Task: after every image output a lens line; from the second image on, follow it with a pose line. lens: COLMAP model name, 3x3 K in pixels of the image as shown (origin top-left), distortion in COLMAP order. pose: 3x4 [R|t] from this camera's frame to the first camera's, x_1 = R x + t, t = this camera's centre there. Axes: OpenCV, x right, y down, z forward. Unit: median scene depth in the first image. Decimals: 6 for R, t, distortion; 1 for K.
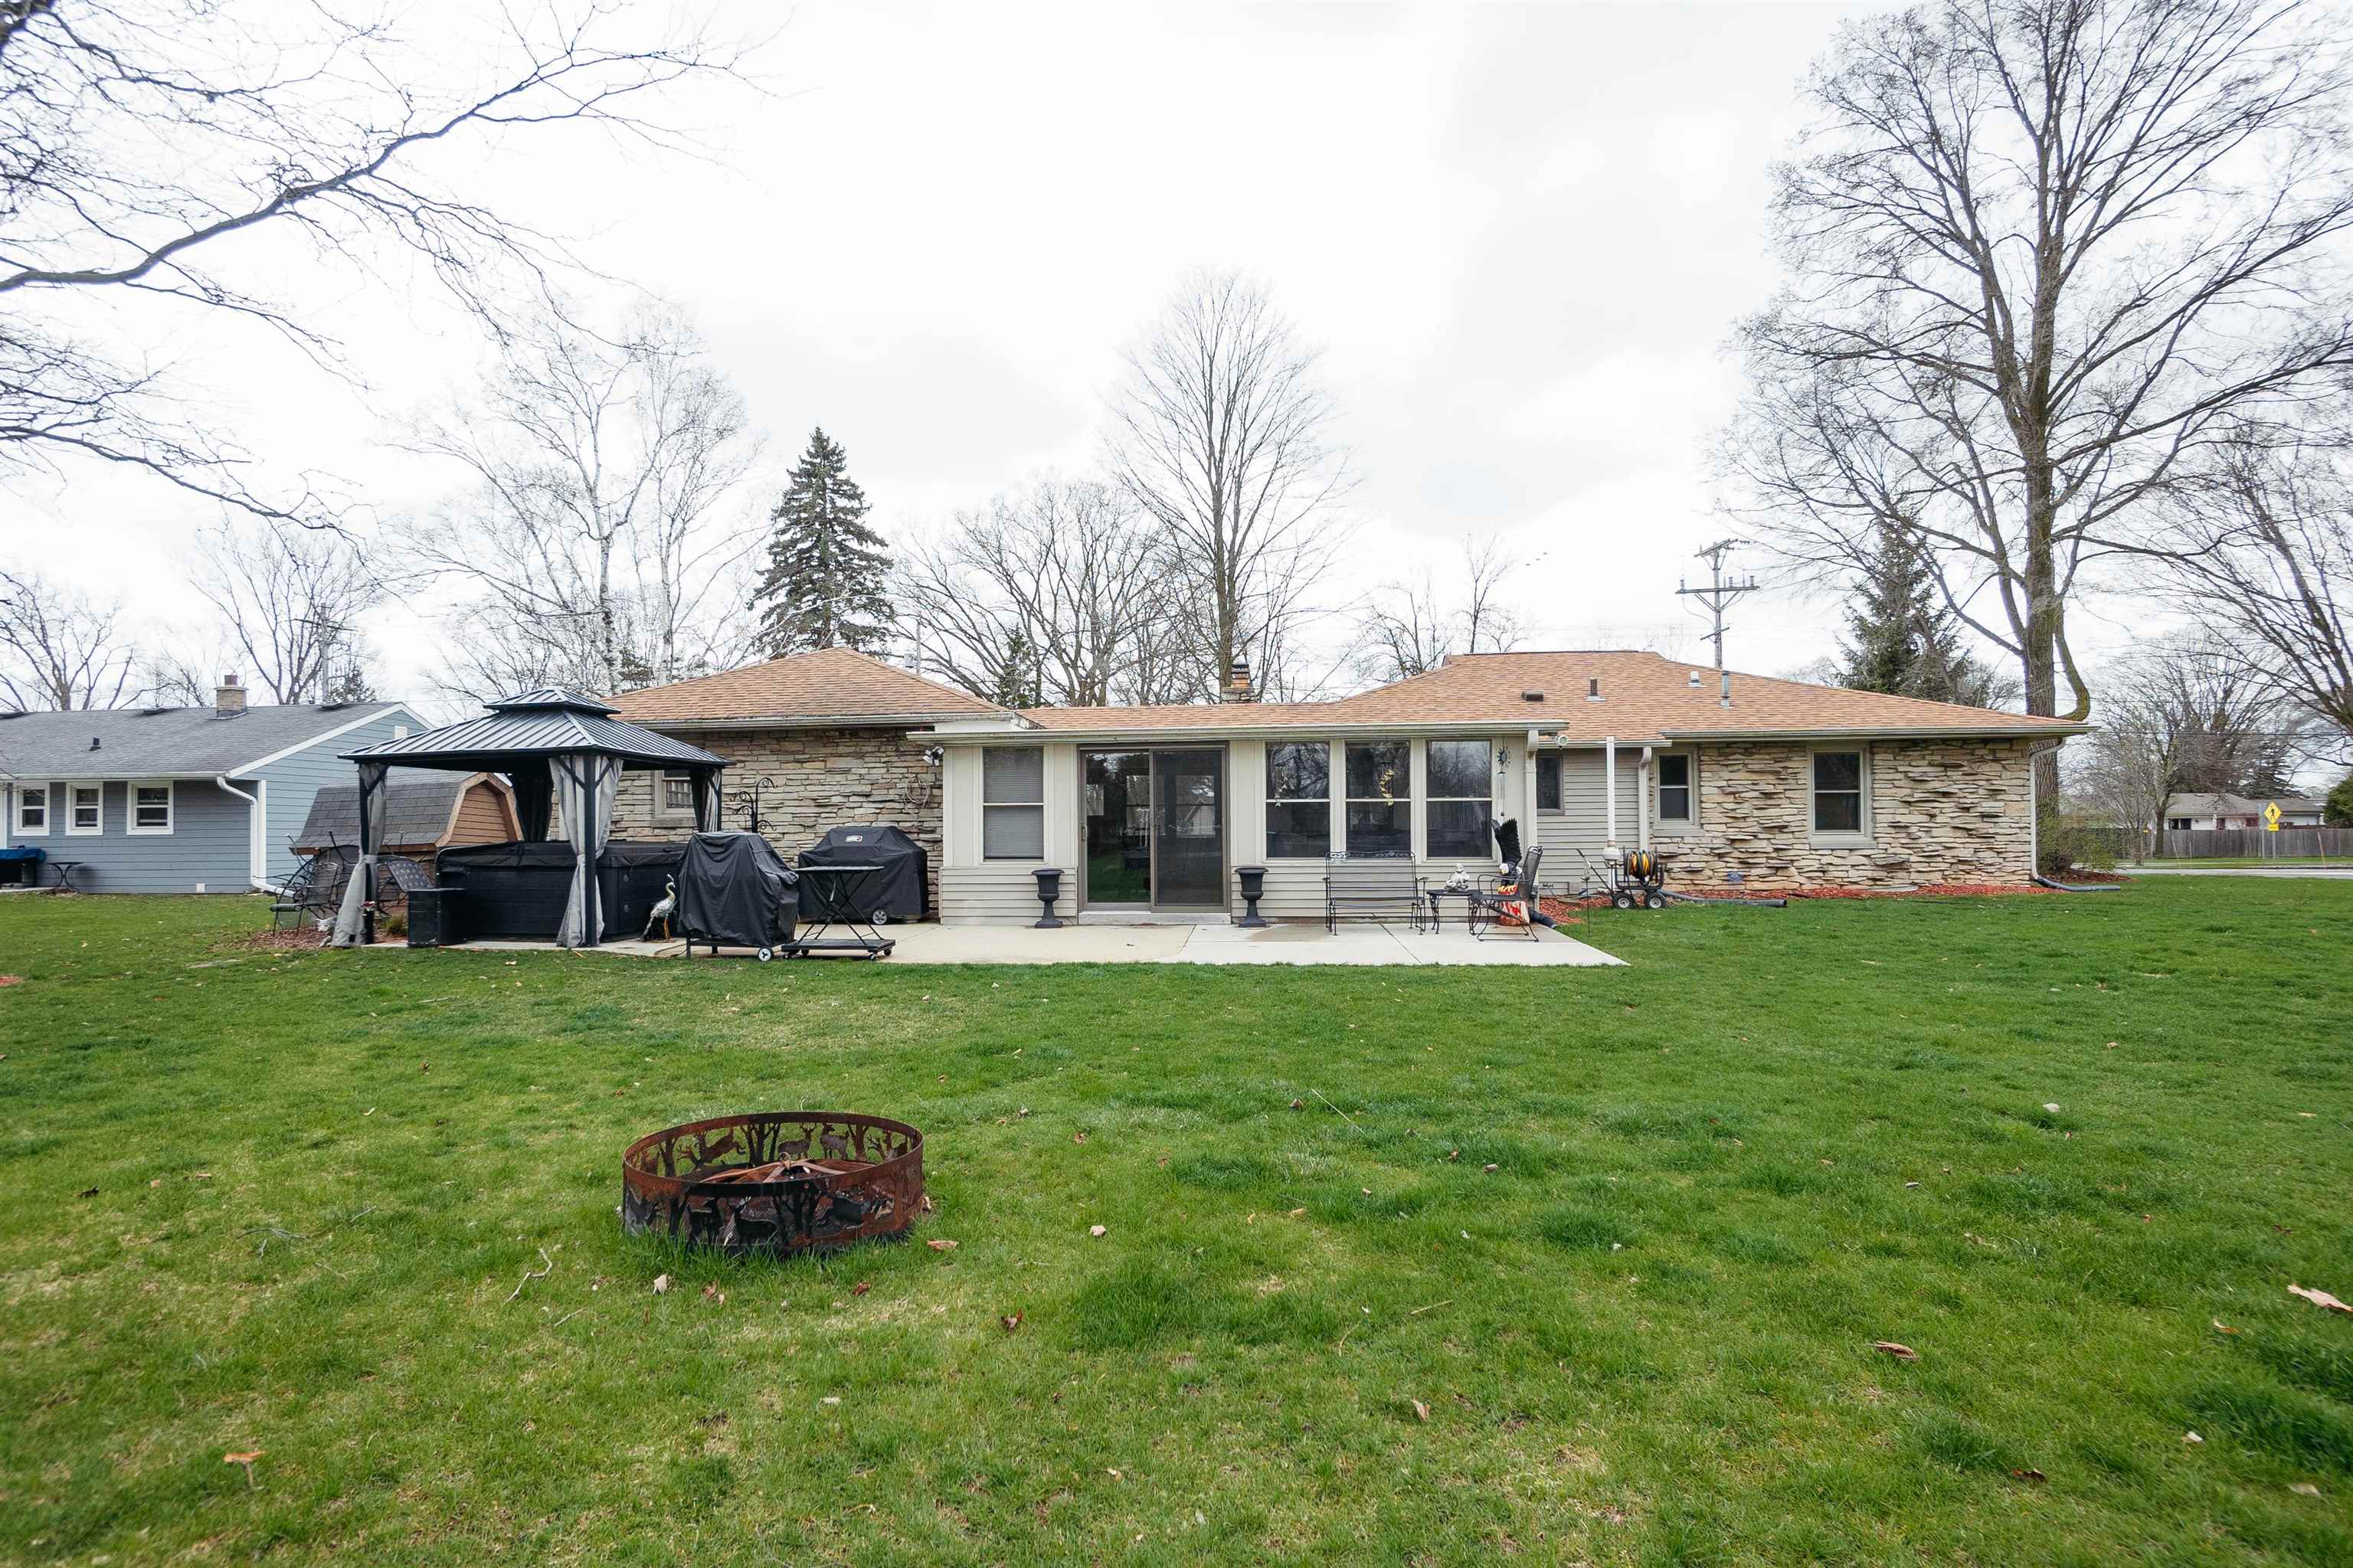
lens RADIAL K [[1096.3, 0, 1094.5], [0, 1096.3, 805.3], [0, 0, 1]] dist [-0.041491, 0.000050]
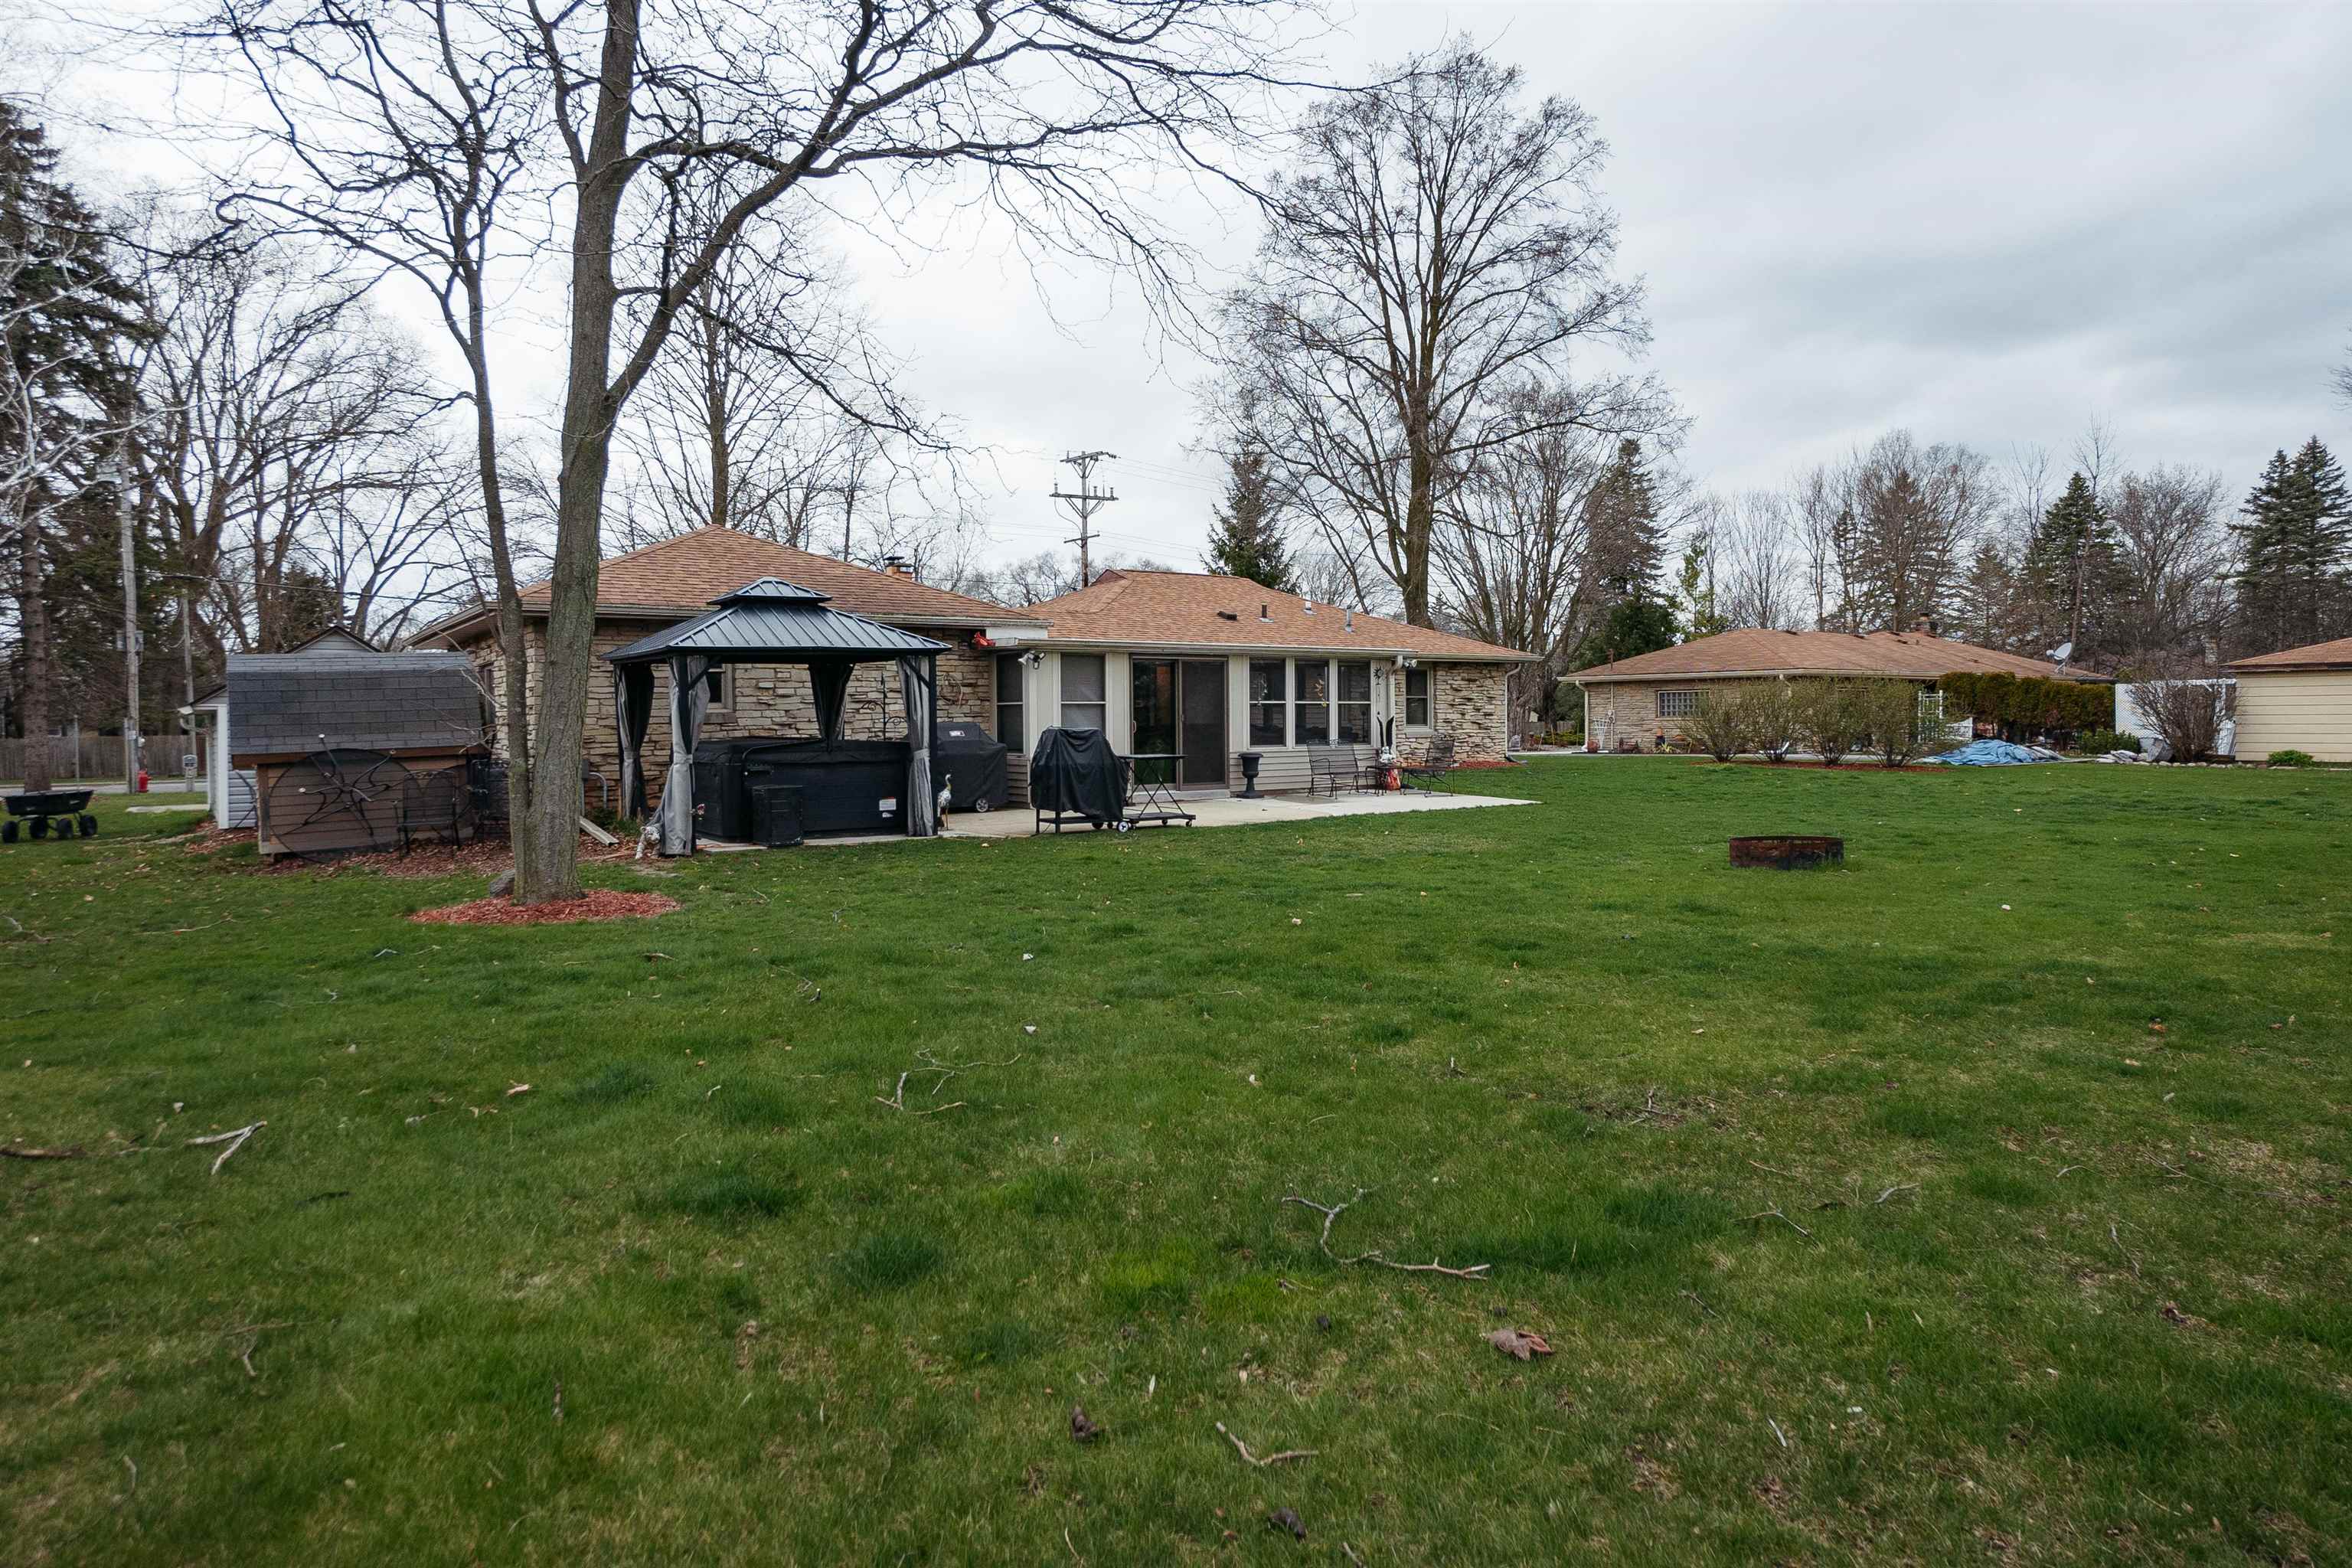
lens RADIAL K [[1354.3, 0, 1169.4], [0, 1354.3, 718.9], [0, 0, 1]] dist [-0.001056, 0.000058]
pose [[0.730158, 0.000060, 0.683278, -0.795387], [-0.012734, 0.999828, 0.013519, -0.003459], [-0.683160, -0.018572, 0.730033, -0.088795]]
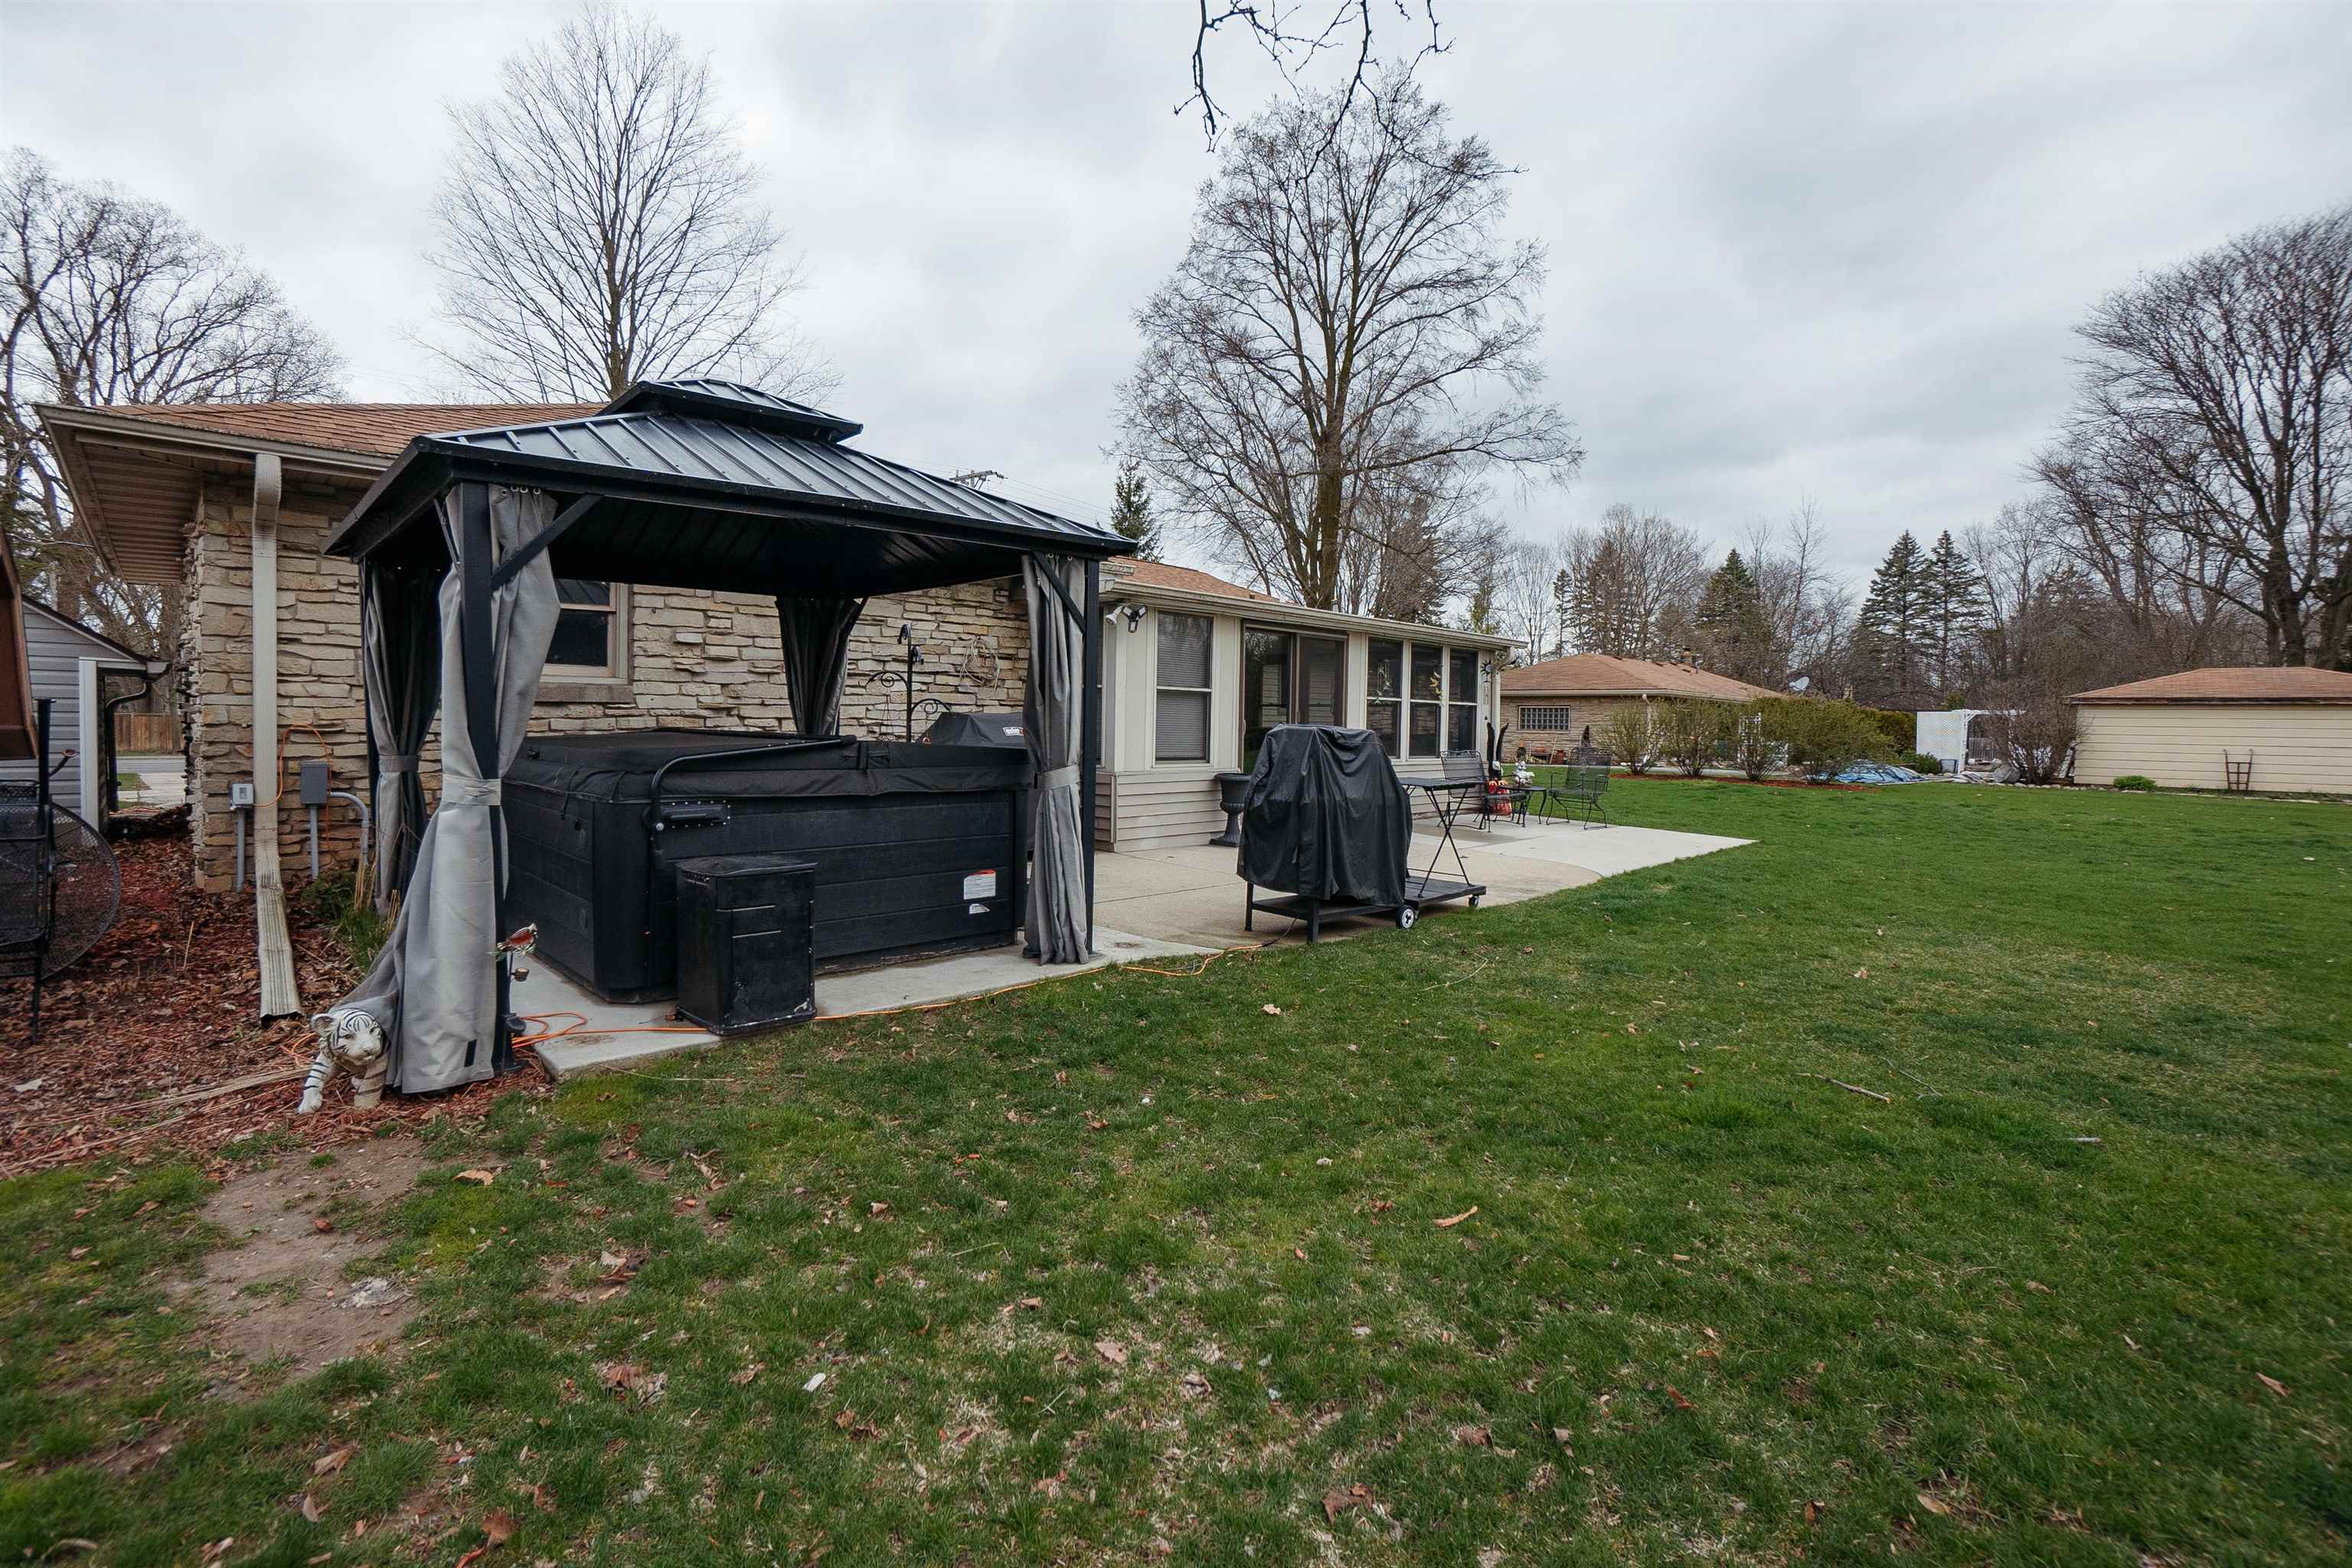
lens RADIAL K [[1049.3, 0, 1131.5], [0, 1049.3, 750.8], [0, 0, 1]] dist [-0.036932, -0.000021]
pose [[0.629775, -0.003086, 0.776772, -0.538302], [-0.040649, 0.998491, 0.036924, 0.013277], [-0.775714, -0.054829, 0.628699, 0.453801]]
